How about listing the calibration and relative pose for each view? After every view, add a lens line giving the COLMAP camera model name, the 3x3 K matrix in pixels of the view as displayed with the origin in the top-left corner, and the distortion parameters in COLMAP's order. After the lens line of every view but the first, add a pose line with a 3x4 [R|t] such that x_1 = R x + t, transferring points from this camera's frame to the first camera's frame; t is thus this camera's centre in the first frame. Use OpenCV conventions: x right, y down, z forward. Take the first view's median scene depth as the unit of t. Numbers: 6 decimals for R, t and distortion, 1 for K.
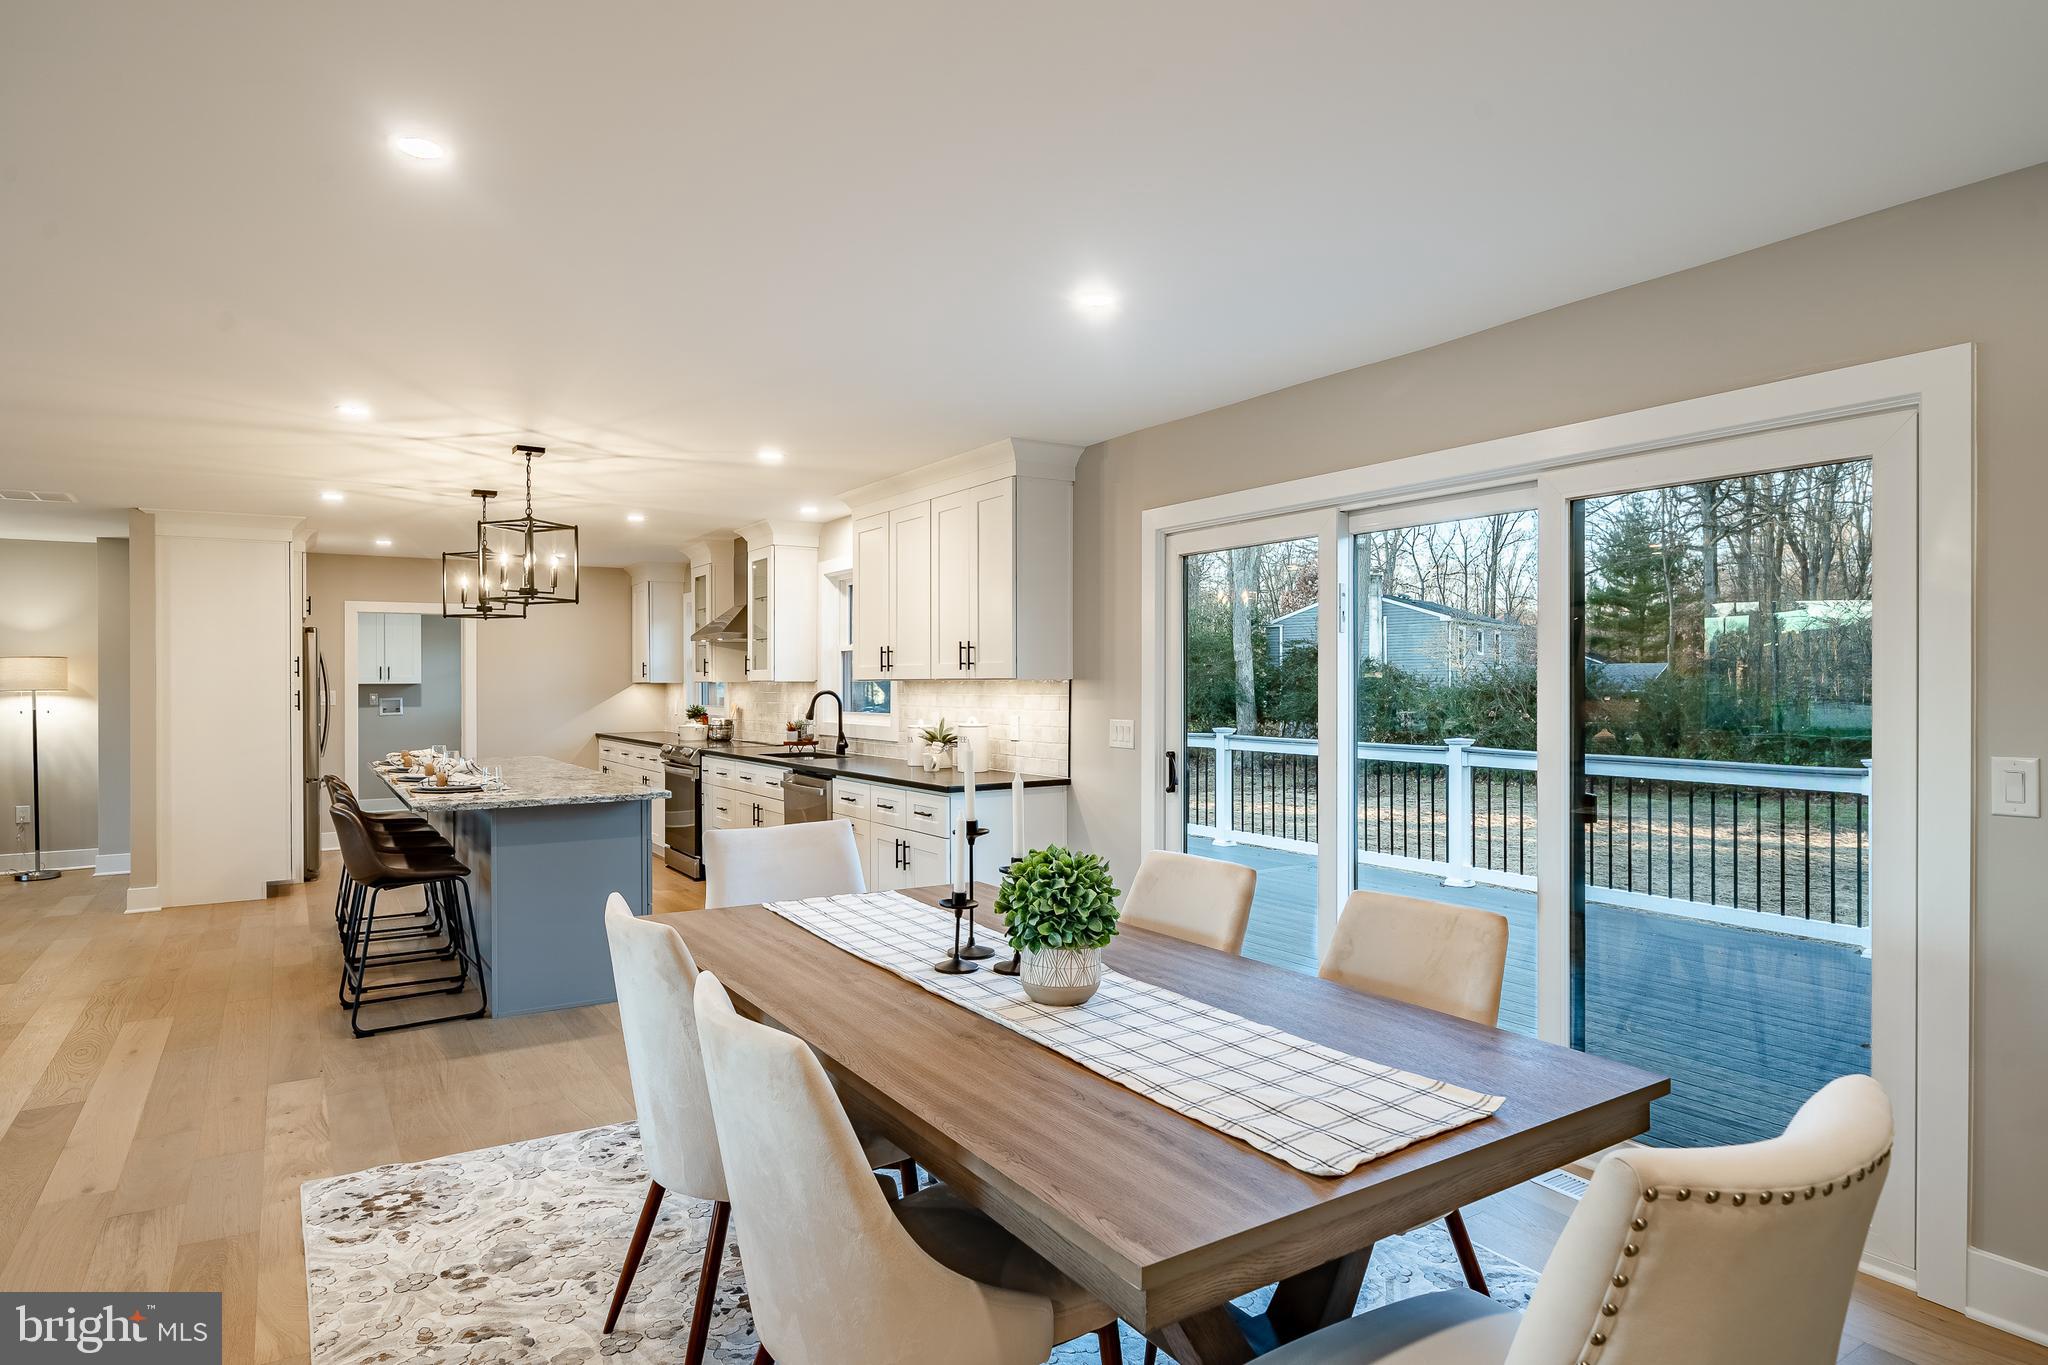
lens RADIAL K [[1152.1, 0, 1023.3], [0, 1152.1, 696.5], [0, 0, 1]] dist [-0.003054, -0.001635]
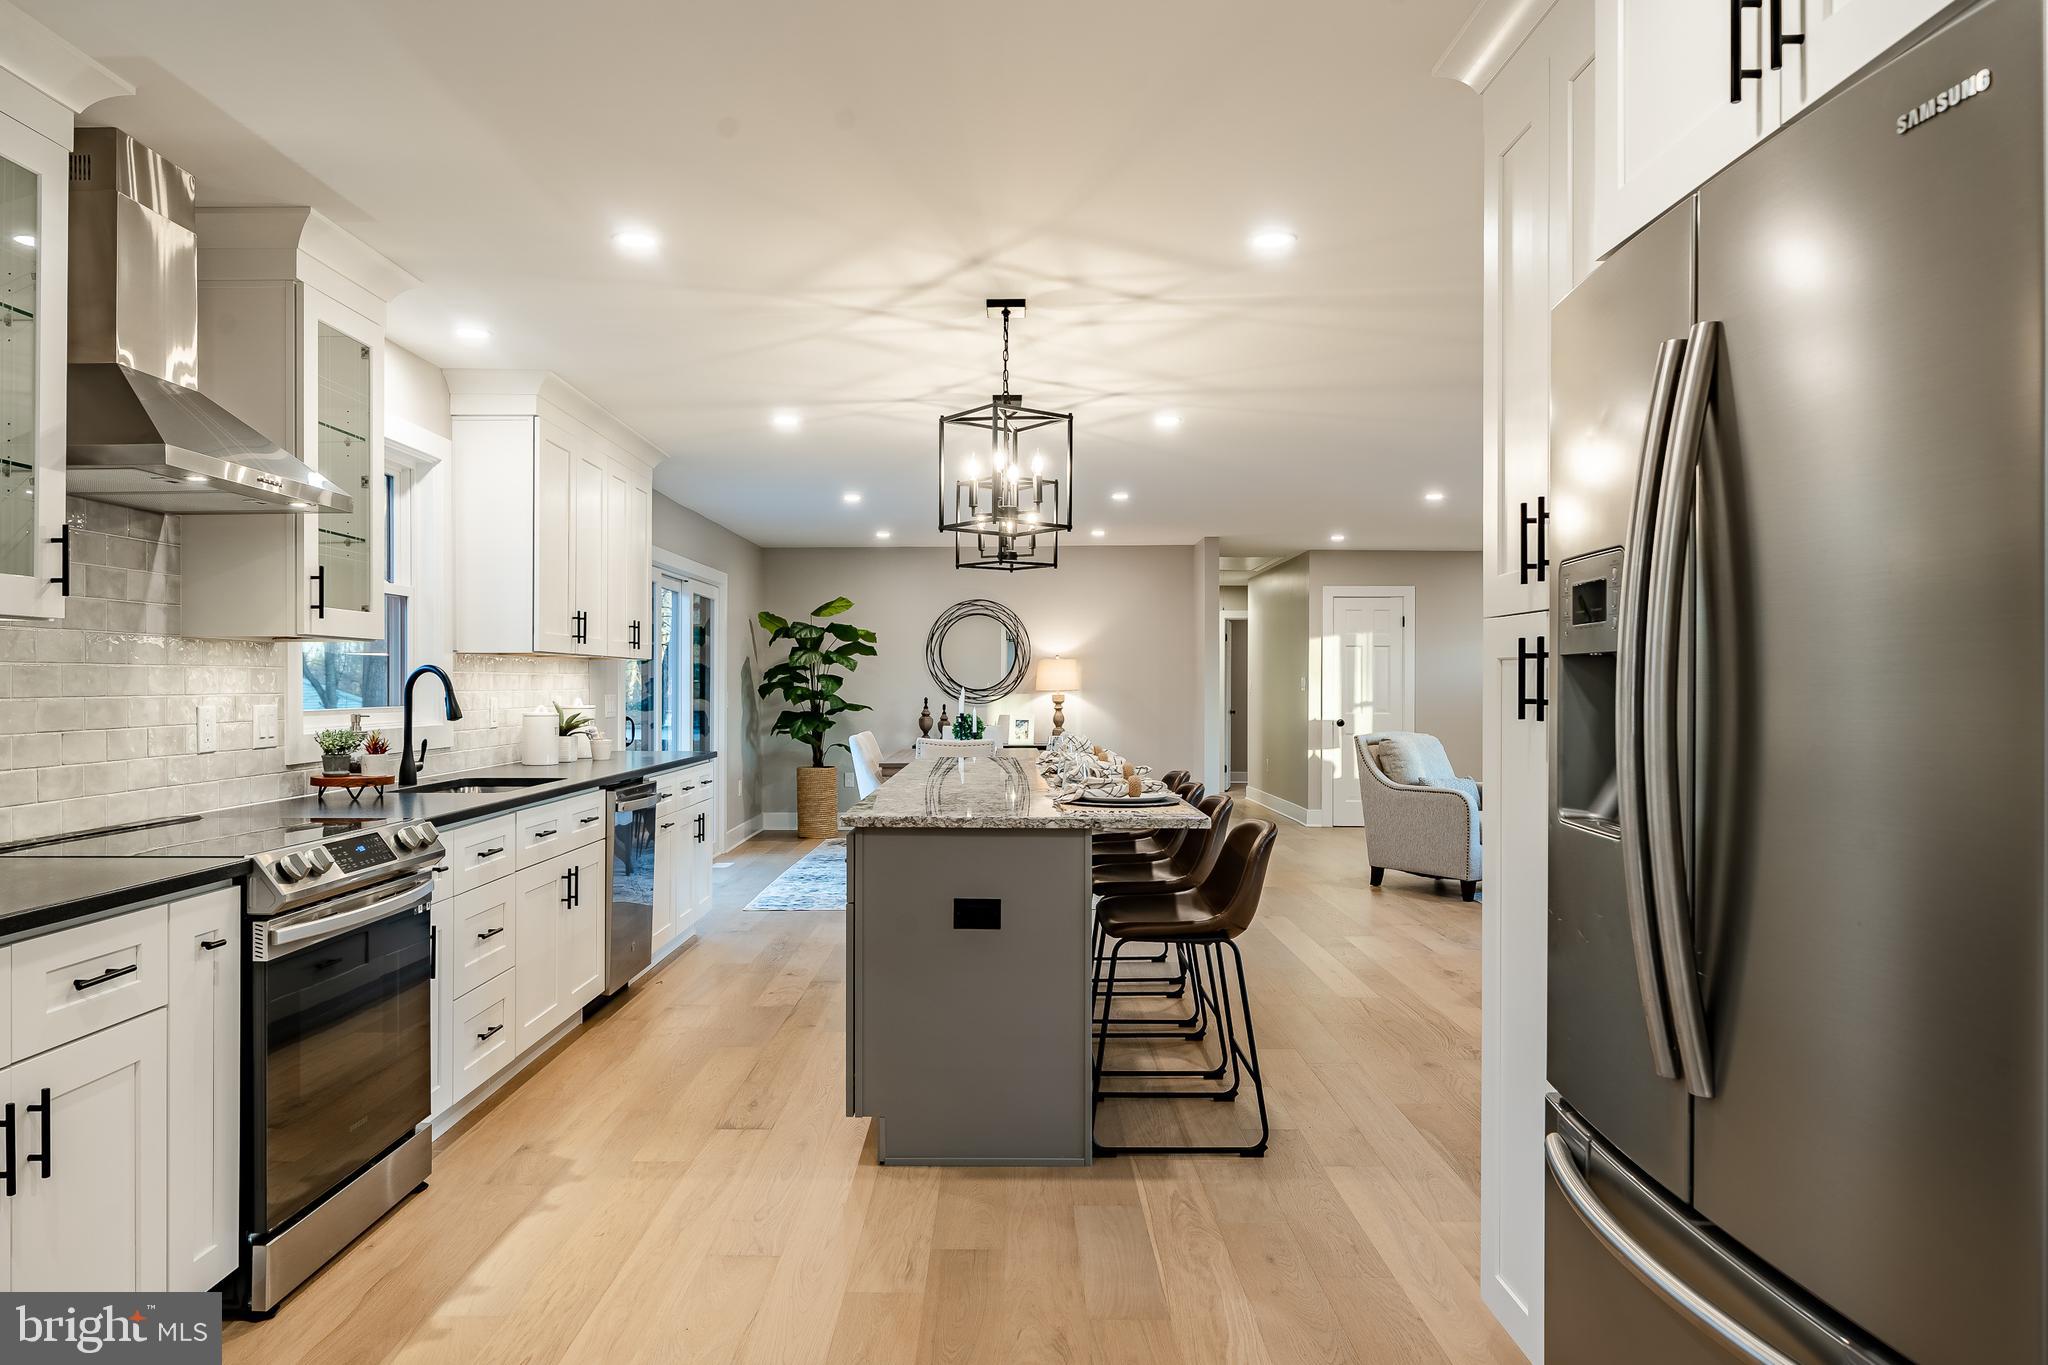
lens RADIAL K [[1357.9, 0, 996.2], [0, 1357.9, 715.8], [0, 0, 1]] dist [-0.009577, -0.020117]
pose [[-0.838064, -0.010519, 0.545471, -0.764273], [0.008186, 0.999459, 0.031850, -0.000060], [-0.545511, 0.031157, -0.837524, 1.442138]]
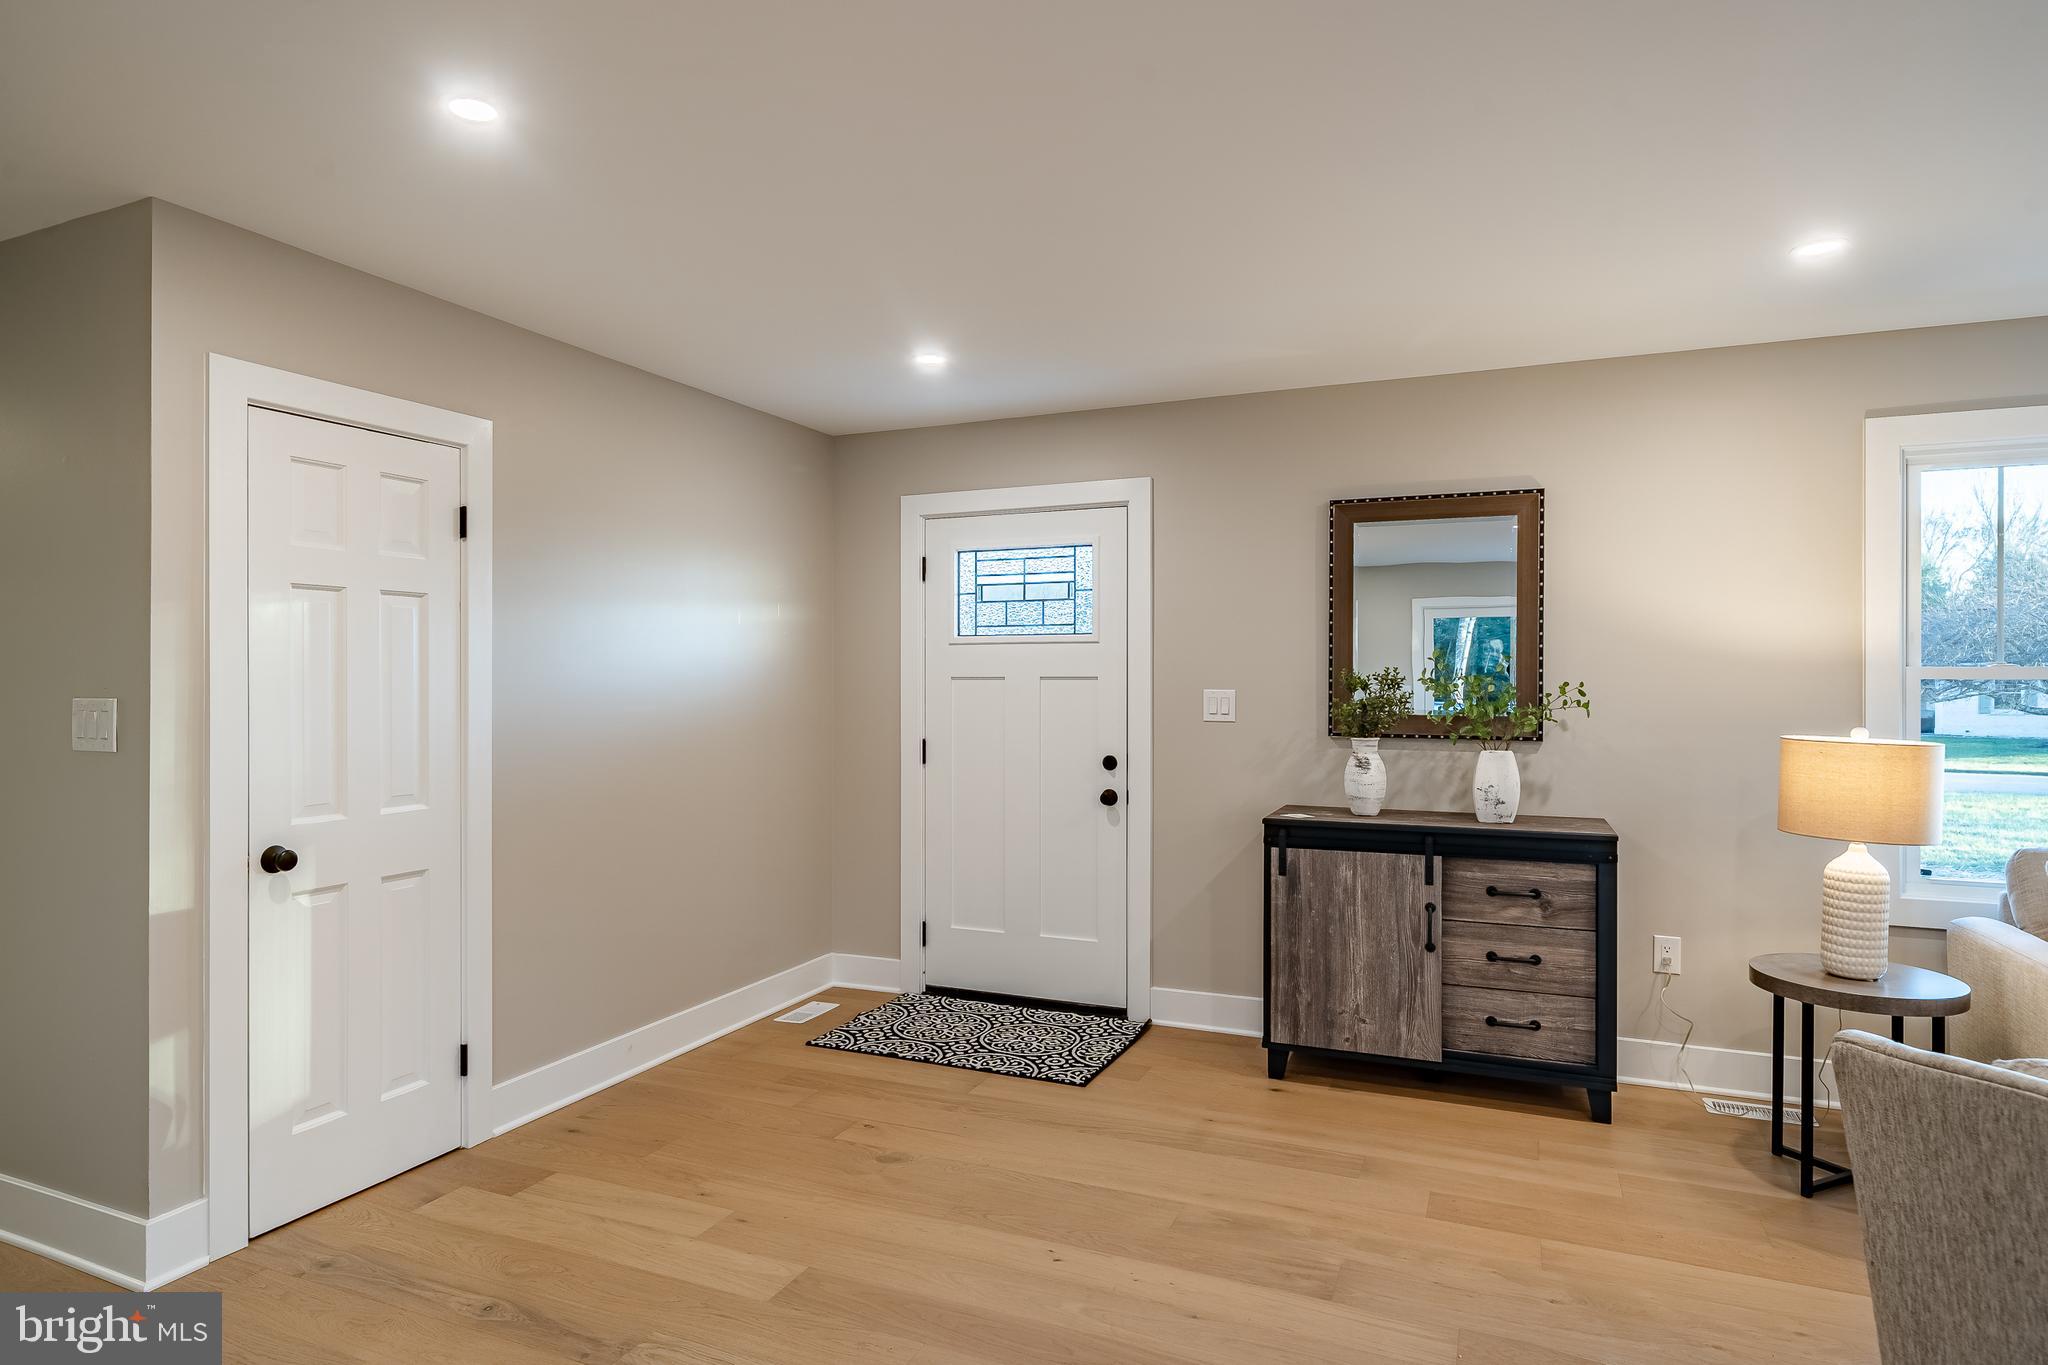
lens RADIAL K [[1152.1, 0, 1026.3], [0, 1152.1, 680.7], [0, 0, 1]] dist [-0.003054, -0.001635]
pose [[-0.830515, 0.009118, -0.556922, -0.180597], [-0.000587, 0.999851, 0.017245, -0.003063], [0.556996, 0.014649, -0.830386, 0.236122]]
